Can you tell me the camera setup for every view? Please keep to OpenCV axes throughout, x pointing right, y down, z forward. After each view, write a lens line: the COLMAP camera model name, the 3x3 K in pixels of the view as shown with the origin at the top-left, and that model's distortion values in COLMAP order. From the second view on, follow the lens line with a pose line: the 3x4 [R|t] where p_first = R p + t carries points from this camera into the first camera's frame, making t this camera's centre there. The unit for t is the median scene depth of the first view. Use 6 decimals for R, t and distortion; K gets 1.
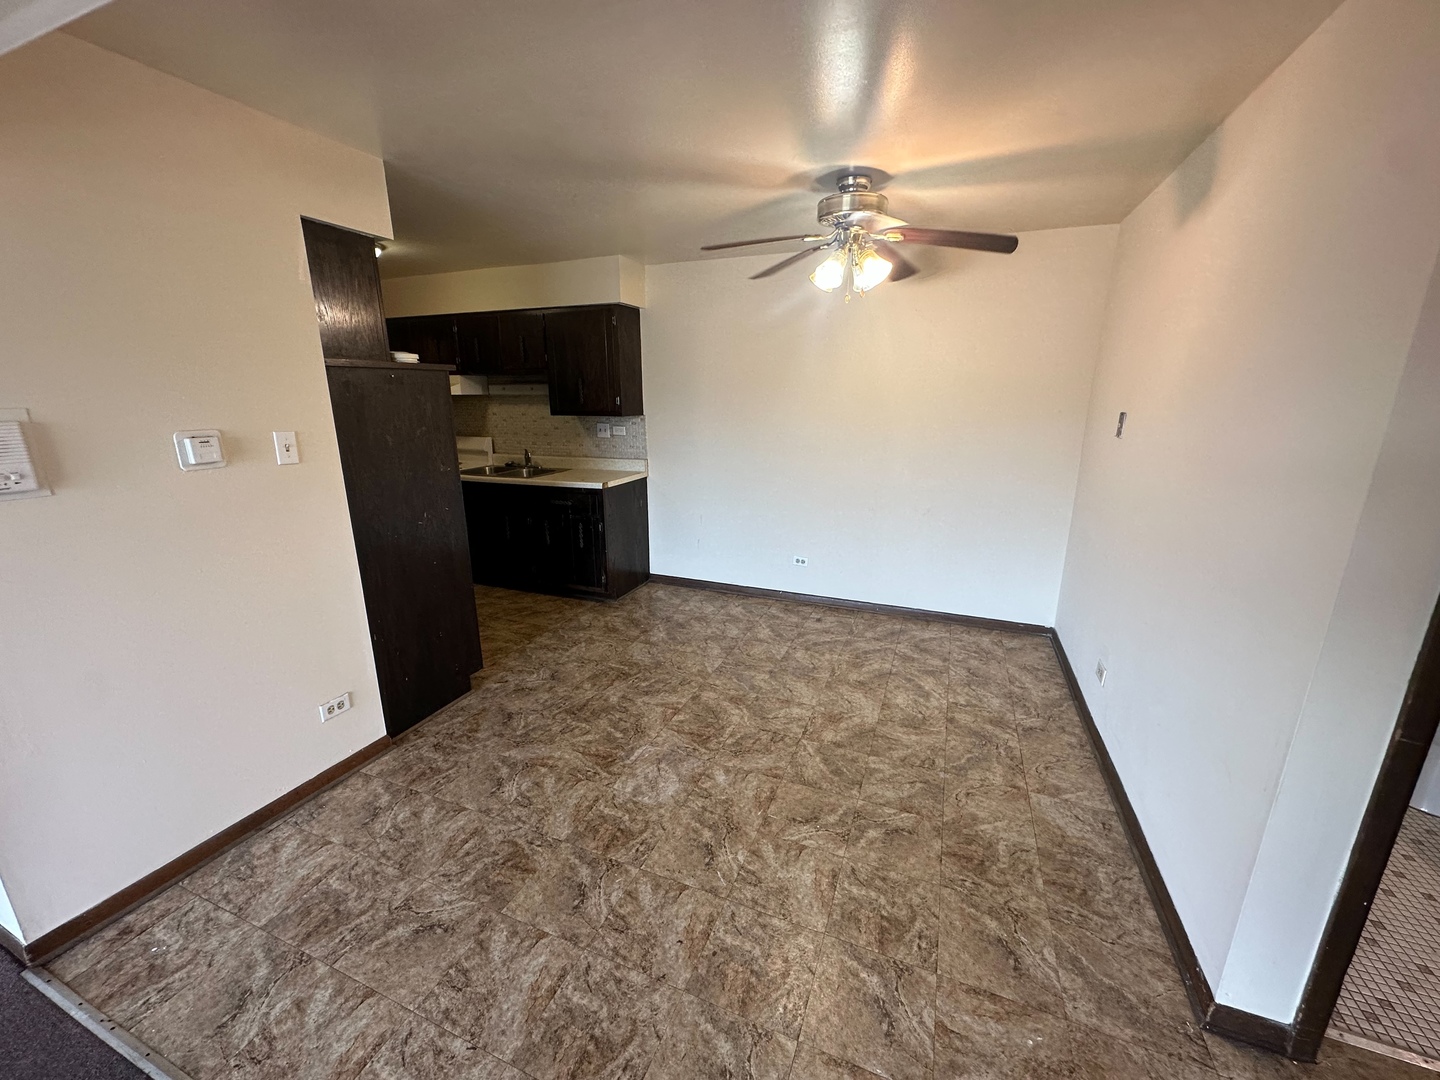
lens RADIAL K [[571.7, 0, 719.3], [0, 571.7, 540.1], [0, 0, 1]] dist [-0.002816, 0.000579]
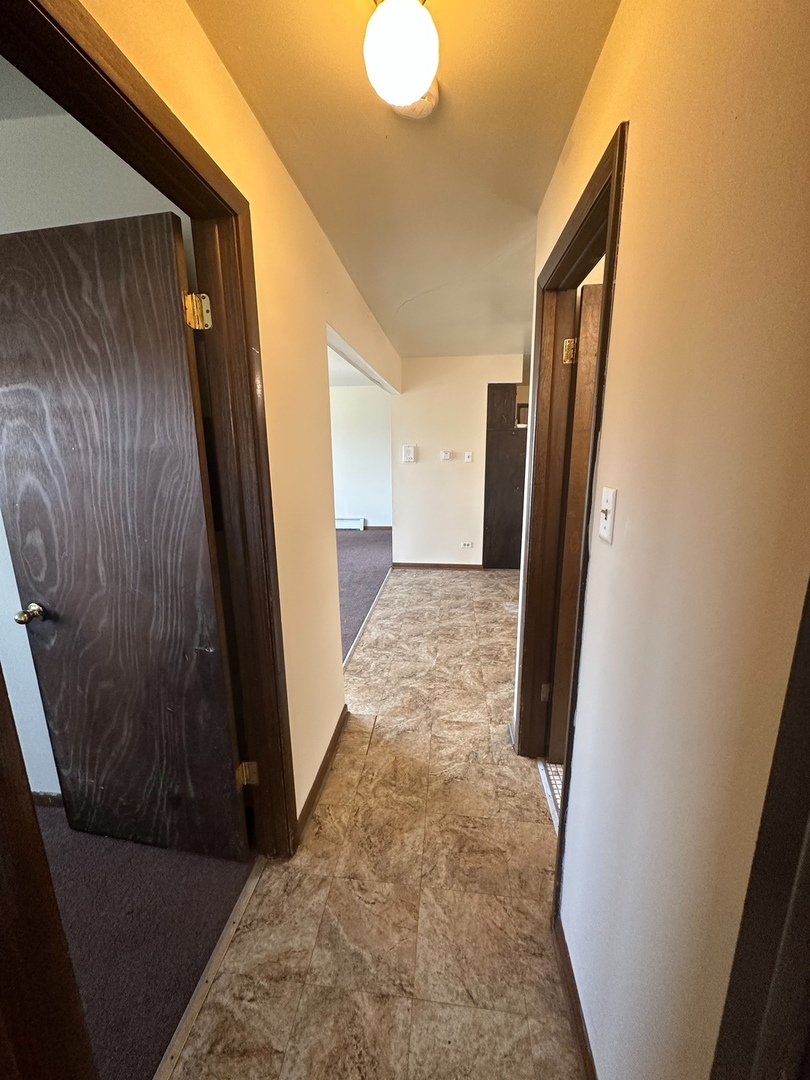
lens RADIAL K [[428.8, 0, 405.2], [0, 428.8, 539.1], [0, 0, 1]] dist [-0.002816, 0.000579]
pose [[0.277121, 0.203835, -0.938965, 1.233966], [-0.234148, 0.962104, 0.139753, 0.024425], [0.931868, 0.181129, 0.314347, -0.004808]]
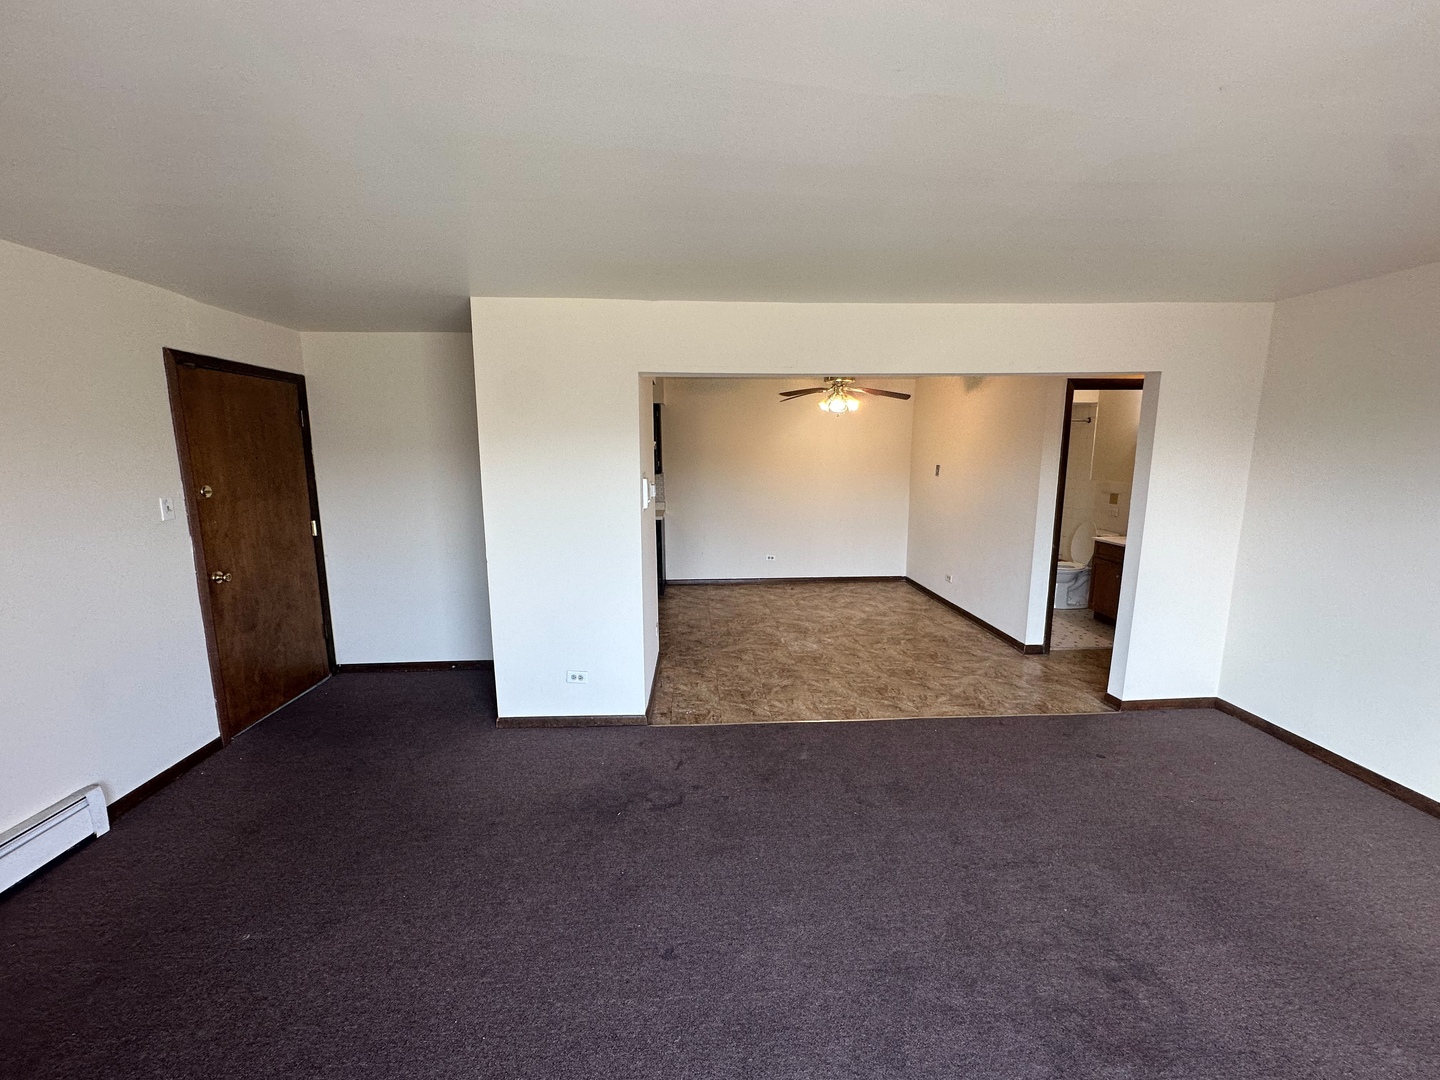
lens RADIAL K [[571.7, 0, 718.9], [0, 571.7, 539.1], [0, 0, 1]] dist [-0.002816, 0.000579]
pose [[0.906933, -0.073251, 0.414857, -1.149032], [0.113526, 0.990832, -0.073232, 0.150481], [-0.405689, 0.113514, 0.906935, -0.742837]]
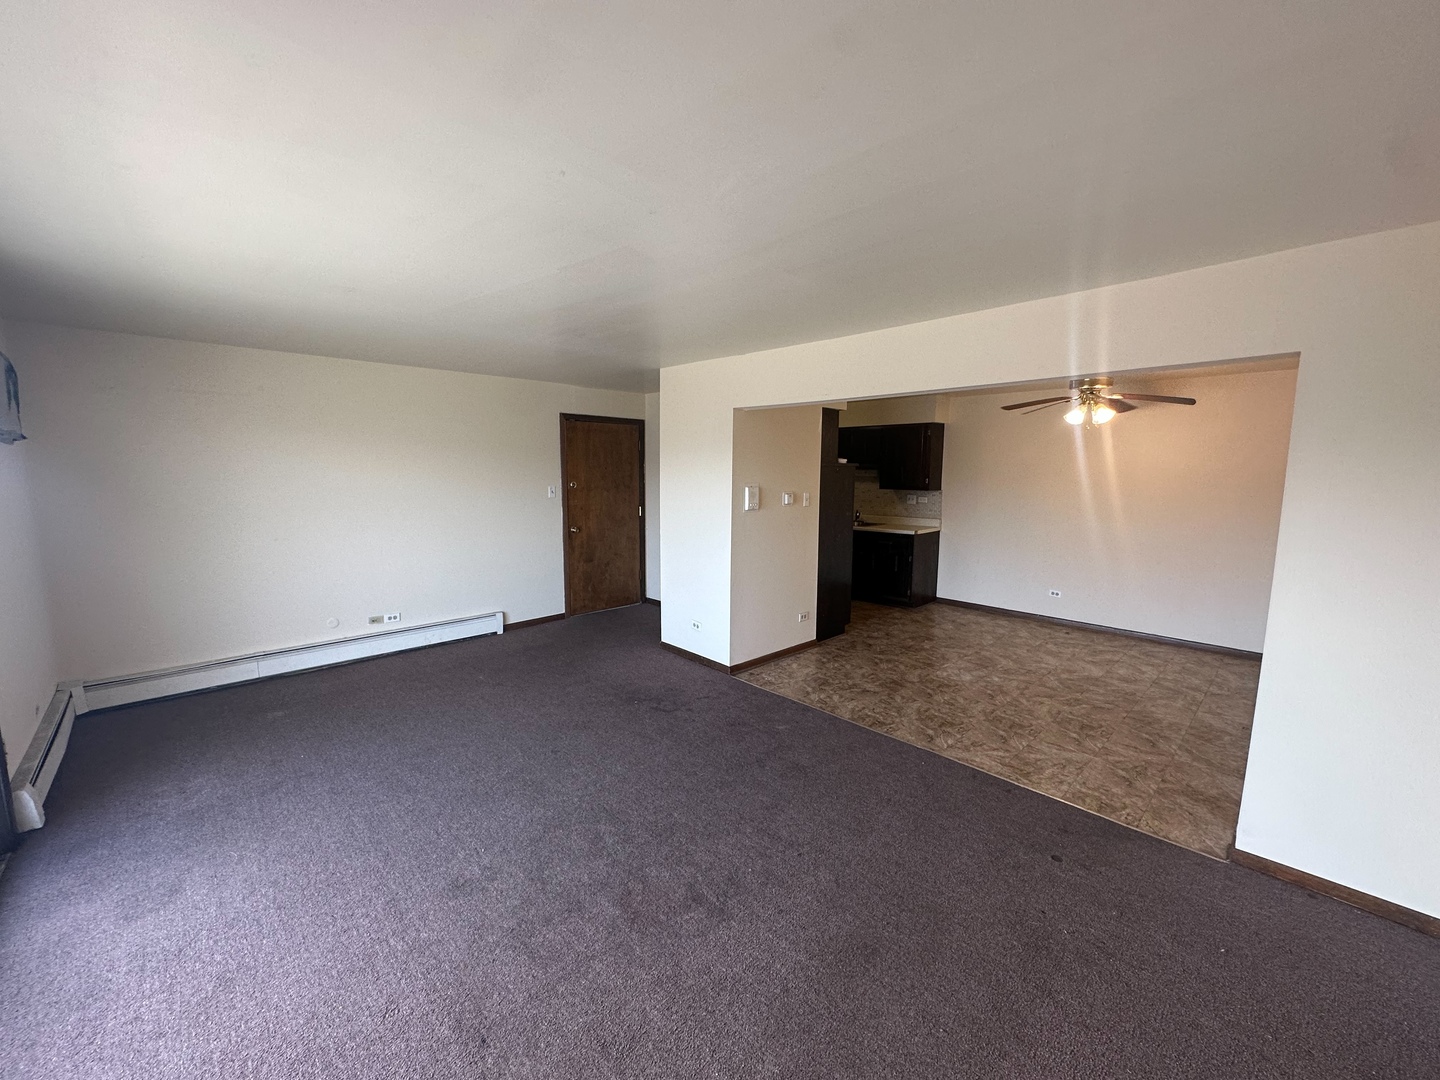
lens RADIAL K [[571.7, 0, 717.9], [0, 571.7, 541.9], [0, 0, 1]] dist [-0.002816, 0.000579]
pose [[0.912244, 0.056642, -0.405713, -0.090566], [-0.107163, 0.988903, -0.102895, 0.249853], [0.395383, 0.137342, 0.908190, -1.080320]]
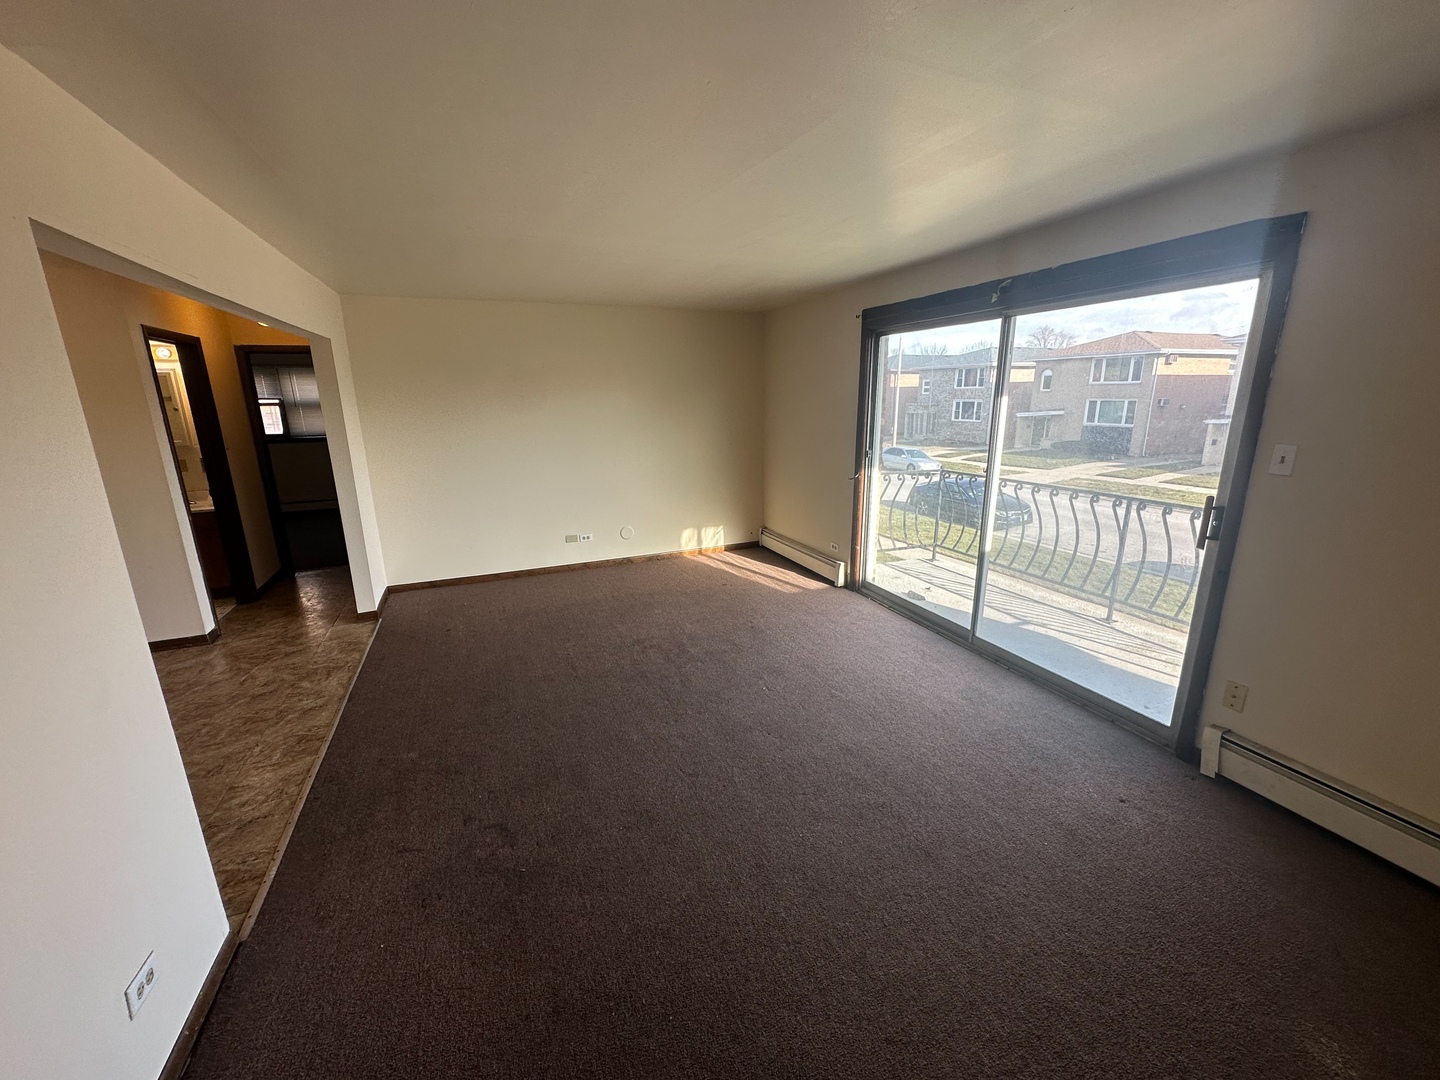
lens RADIAL K [[571.7, 0, 718.2], [0, 571.7, 539.3], [0, 0, 1]] dist [-0.002816, 0.000579]
pose [[-0.702995, -0.163923, 0.692046, -1.605488], [0.194990, 0.891362, 0.409210, -0.154593], [-0.683942, 0.422615, -0.594660, 0.432277]]
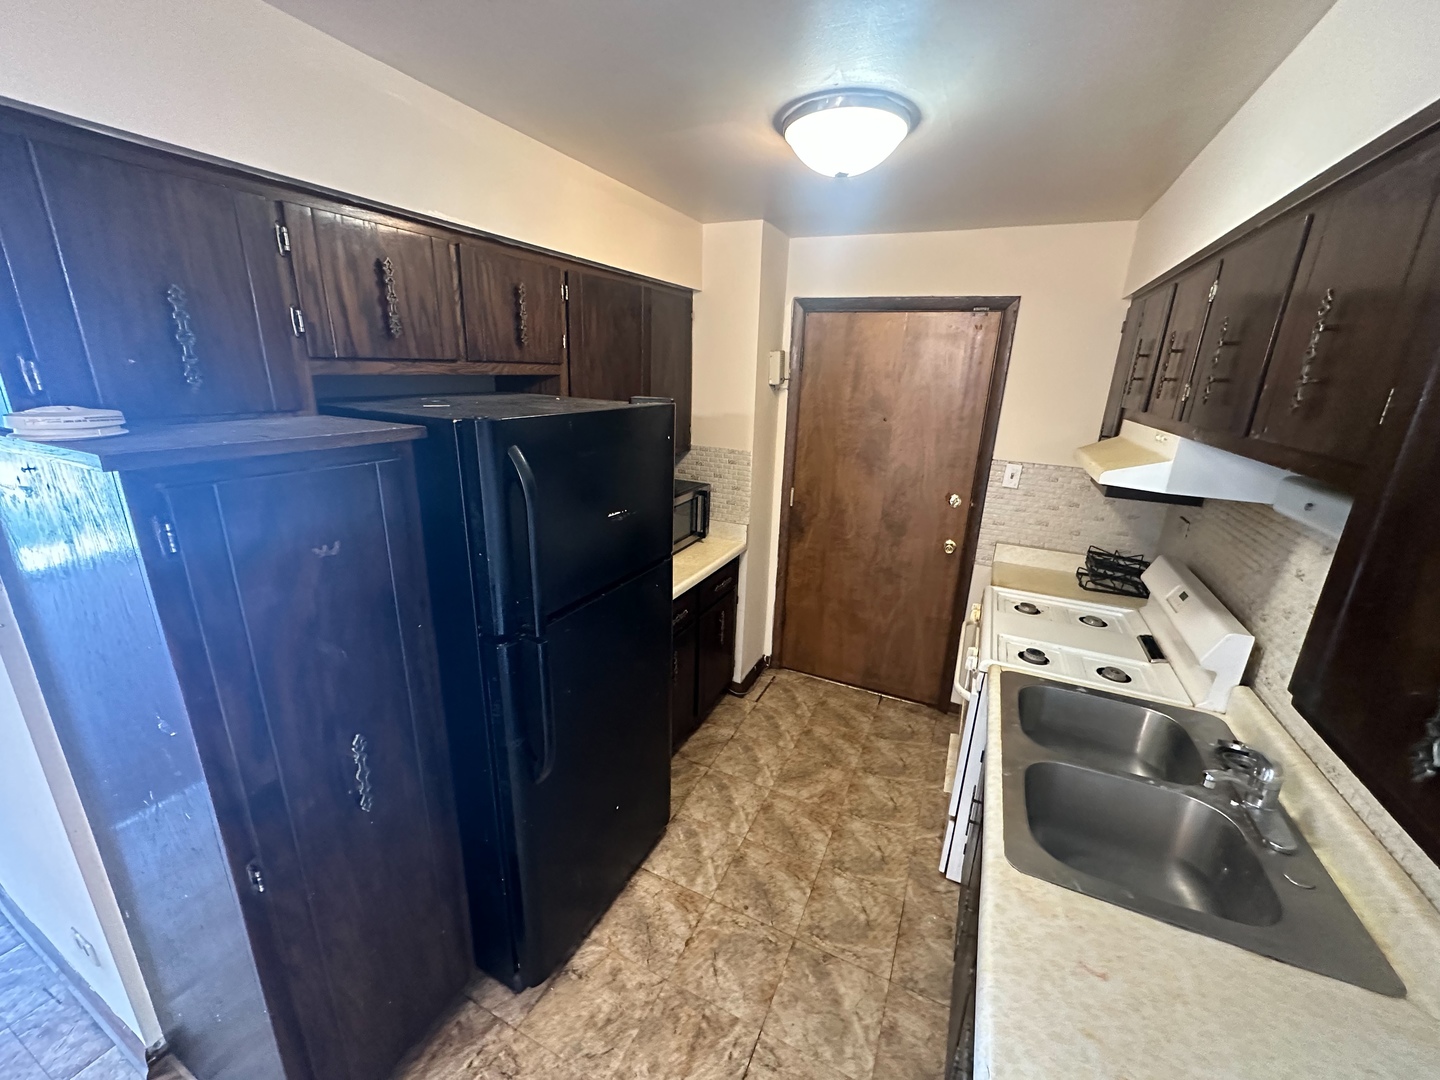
lens RADIAL K [[571.7, 0, 722.0], [0, 571.7, 539.1], [0, 0, 1]] dist [-0.002816, 0.000579]
pose [[-0.049635, 0.287007, -0.956642, -0.190568], [-0.286091, 0.913601, 0.288938, -0.476967], [0.956916, 0.288028, 0.036763, 1.415200]]
